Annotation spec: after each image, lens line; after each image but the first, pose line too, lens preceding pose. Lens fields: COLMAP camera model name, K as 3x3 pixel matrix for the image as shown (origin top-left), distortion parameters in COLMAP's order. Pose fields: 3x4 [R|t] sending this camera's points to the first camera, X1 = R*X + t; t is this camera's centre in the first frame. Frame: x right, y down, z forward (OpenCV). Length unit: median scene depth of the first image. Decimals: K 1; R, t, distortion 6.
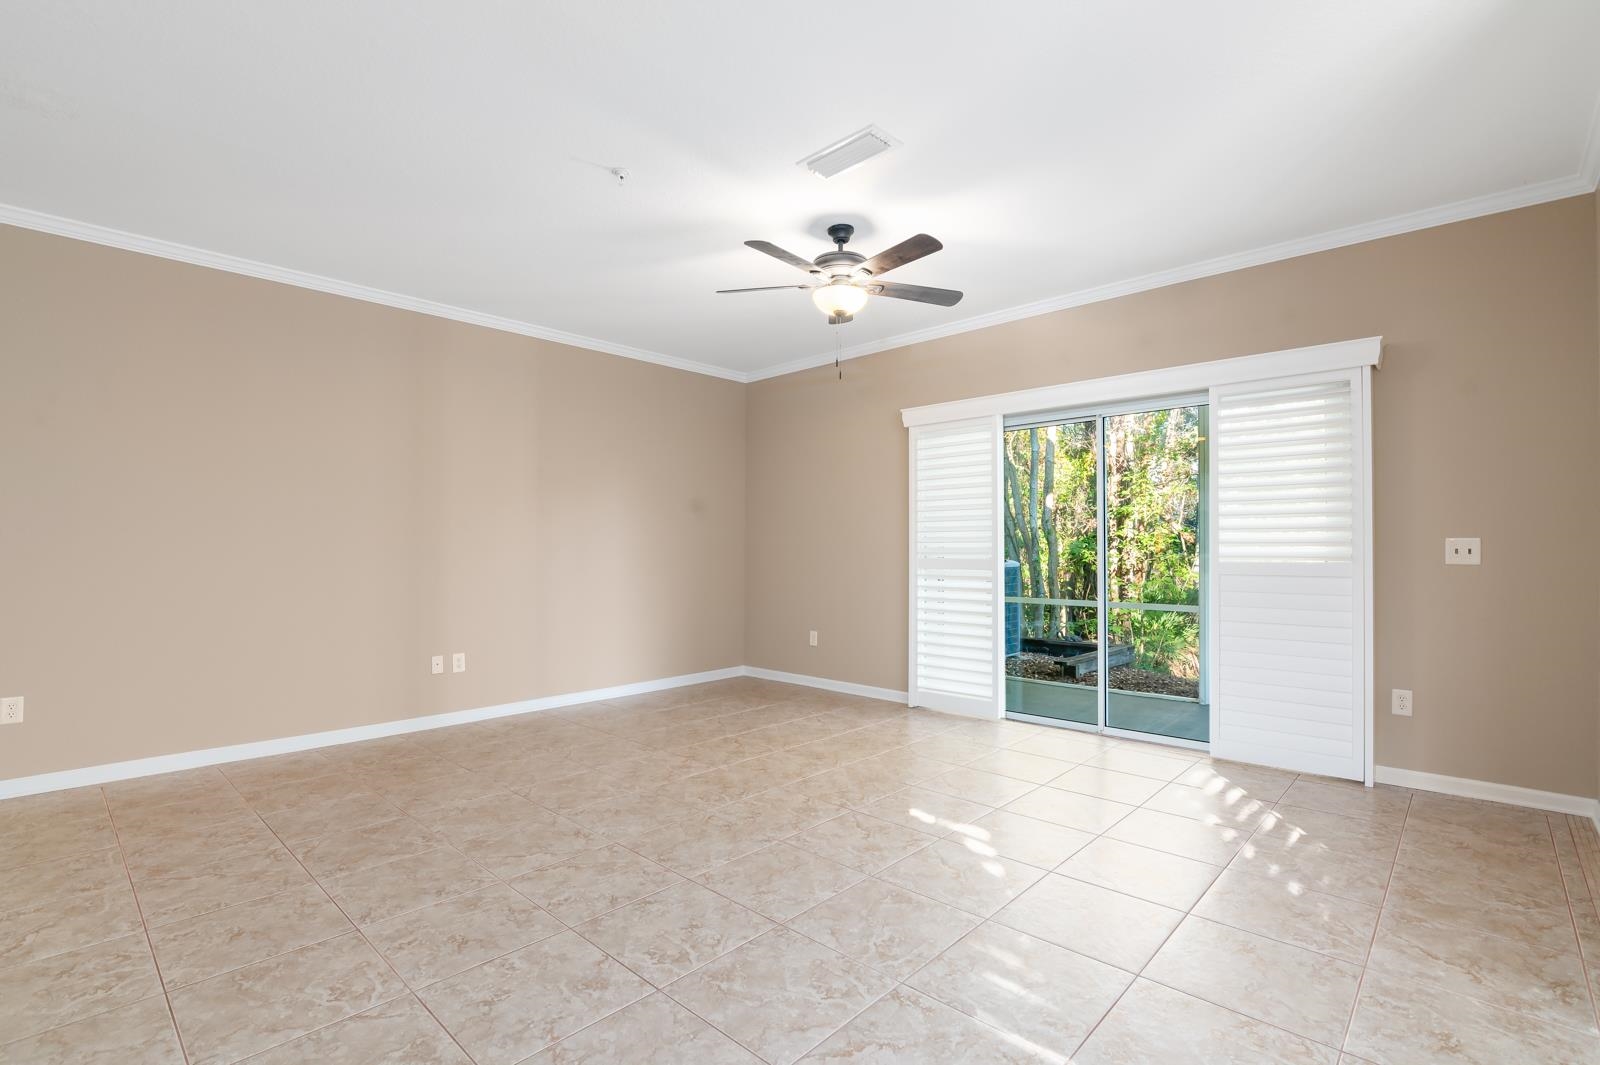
lens RADIAL K [[735.4, 0, 804.8], [0, 735.4, 541.0], [0, 0, 1]] dist [-0.021253, 0.001175]
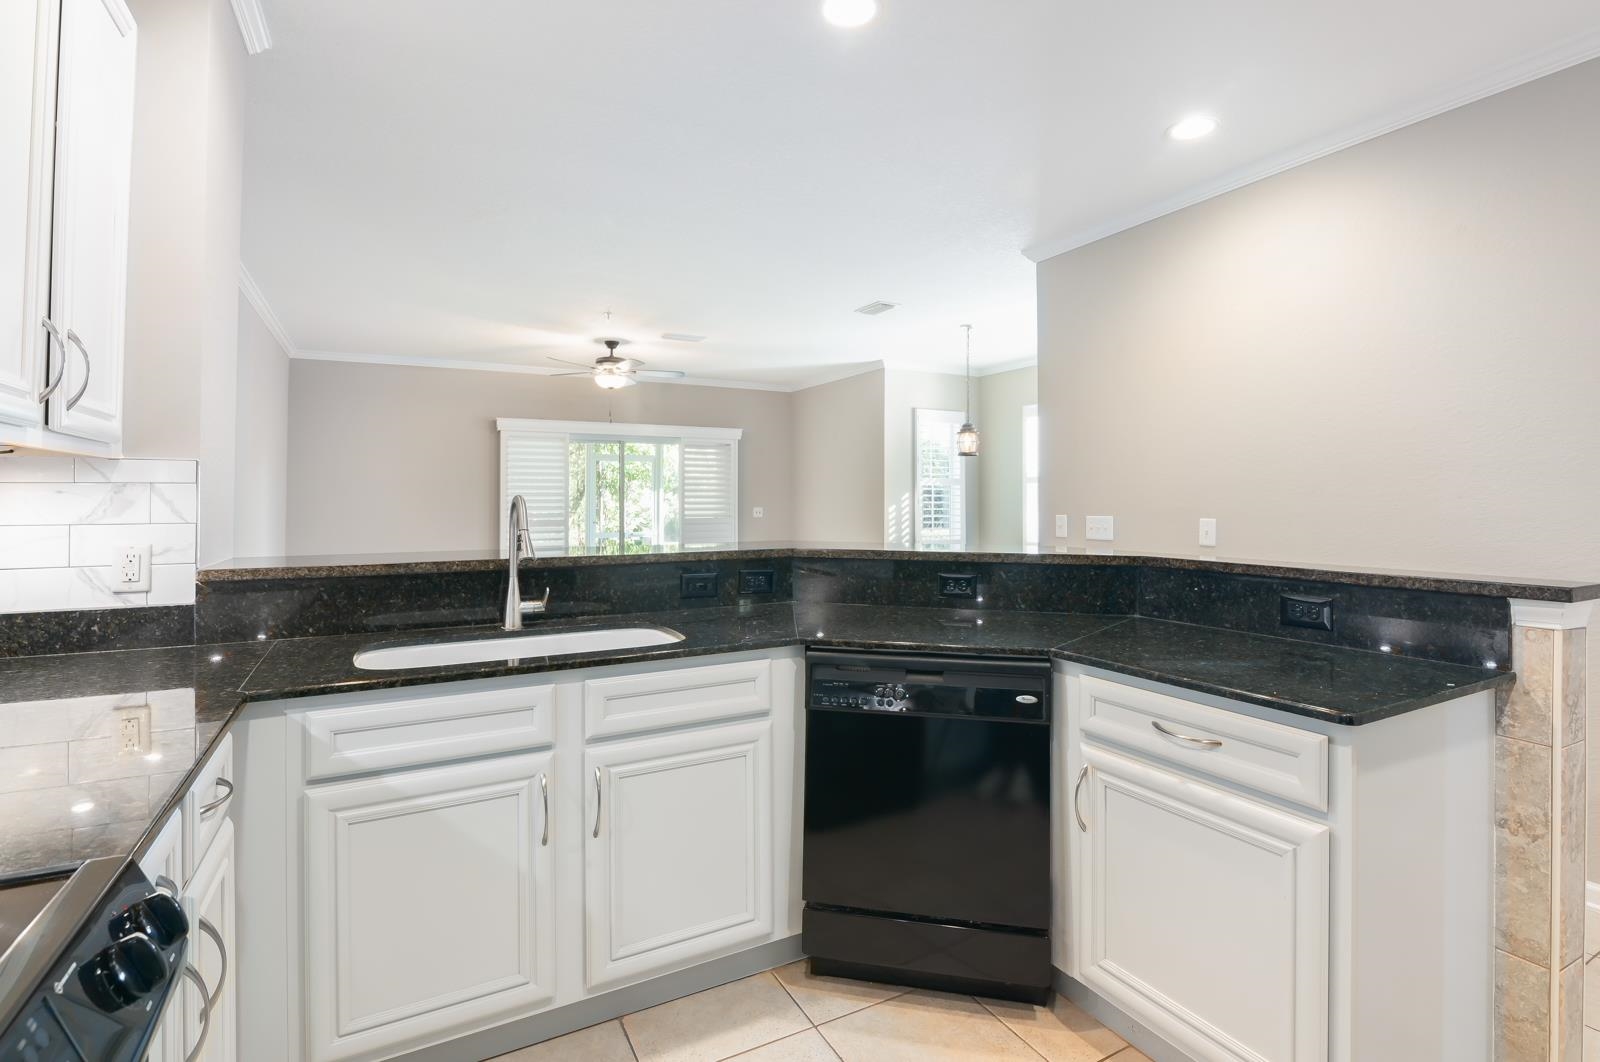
lens RADIAL K [[762.2, 0, 809.8], [0, 762.2, 501.5], [0, 0, 1]] dist [0.001461, -0.000036]
pose [[0.311843, -0.000058, 0.950134, -1.762788], [-0.006188, 0.999979, 0.002092, -0.034580], [-0.950114, -0.006532, 0.311836, -0.076560]]
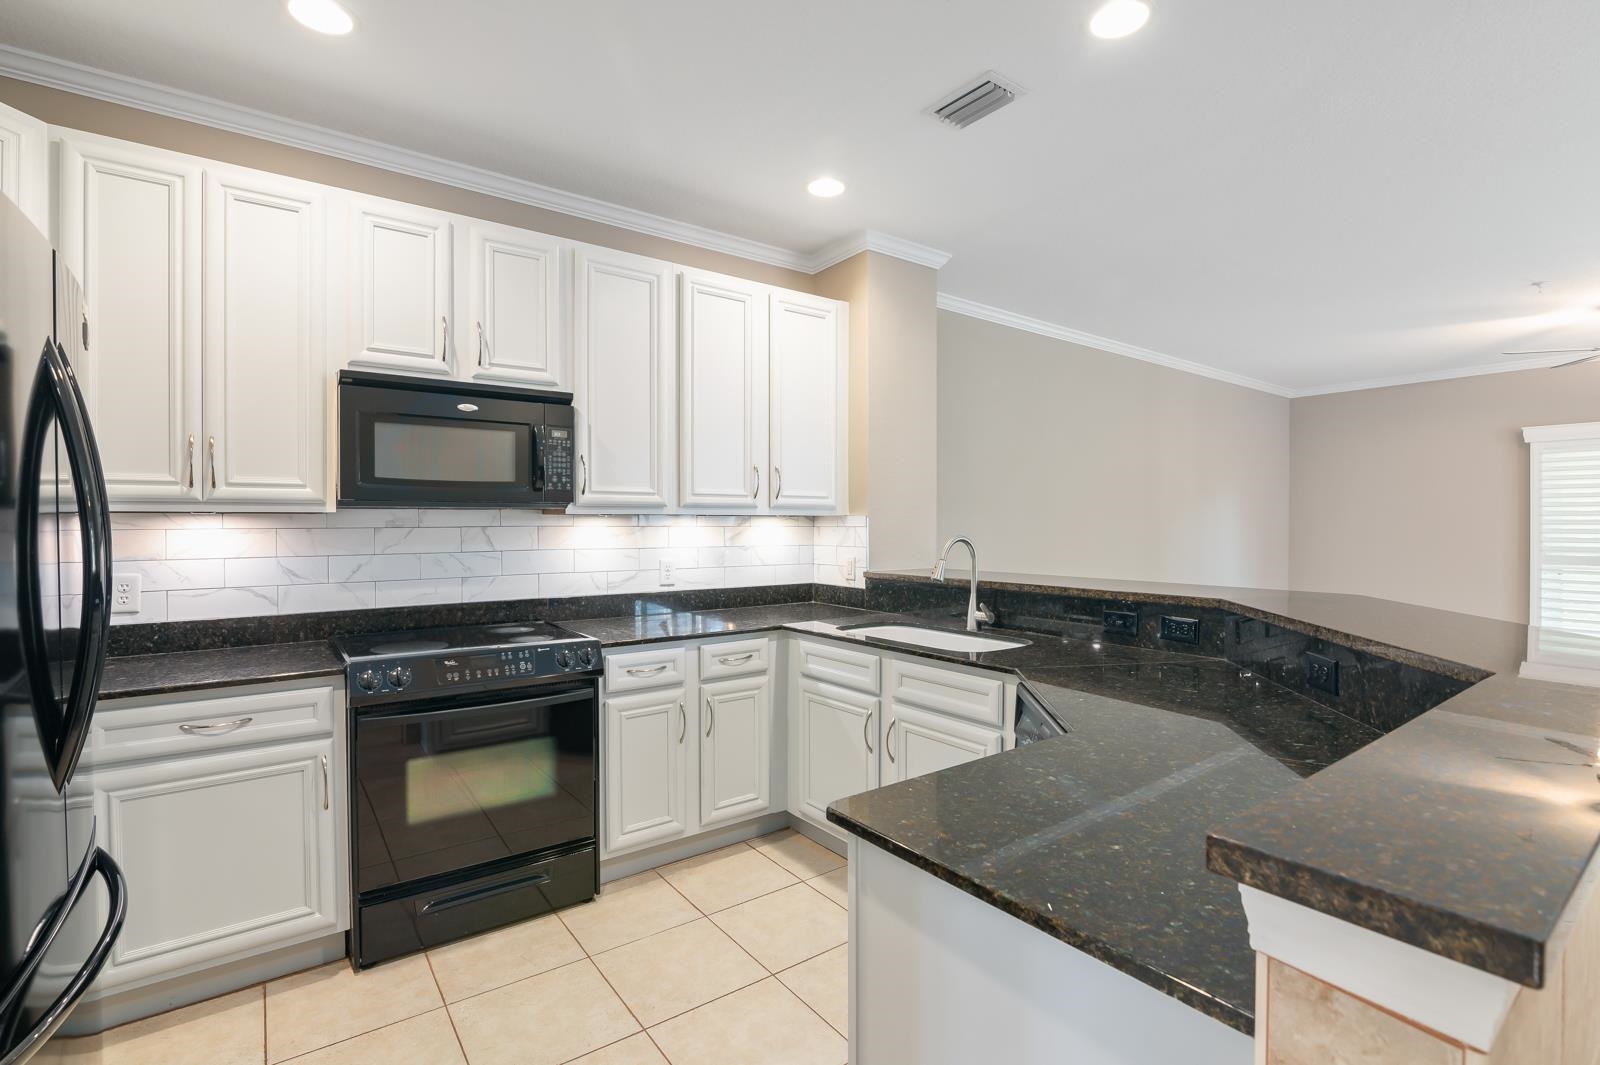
lens RADIAL K [[748.3, 0, 811.1], [0, 748.3, 533.9], [0, 0, 1]] dist [-0.018490, 0.000133]
pose [[0.984281, 0.004505, -0.176552, -1.245908], [-0.000350, 0.999722, 0.023562, -0.059842], [0.176609, -0.023129, 0.984009, -0.559109]]
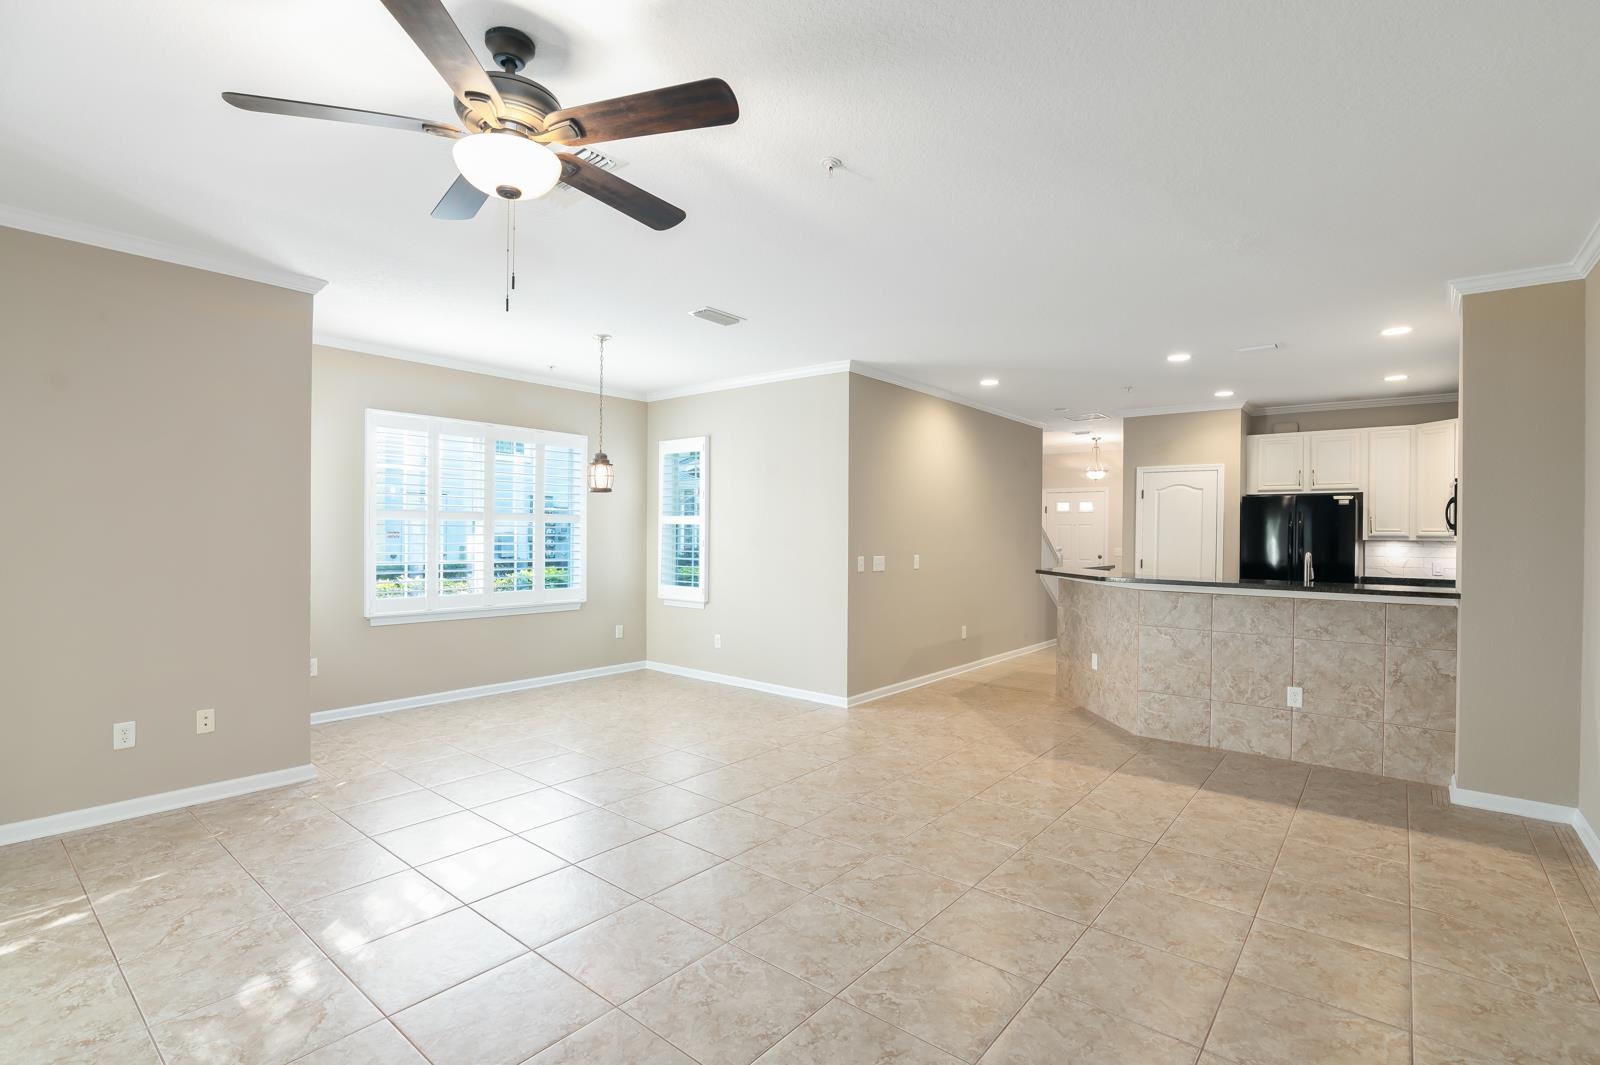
lens RADIAL K [[748.3, 0, 811.1], [0, 748.3, 533.9], [0, 0, 1]] dist [-0.018490, 0.000133]
pose [[-0.997388, -0.010511, -0.071460, -0.155570], [-0.010143, 0.999933, -0.005514, -0.056367], [0.071513, -0.004775, -0.997428, 1.727599]]
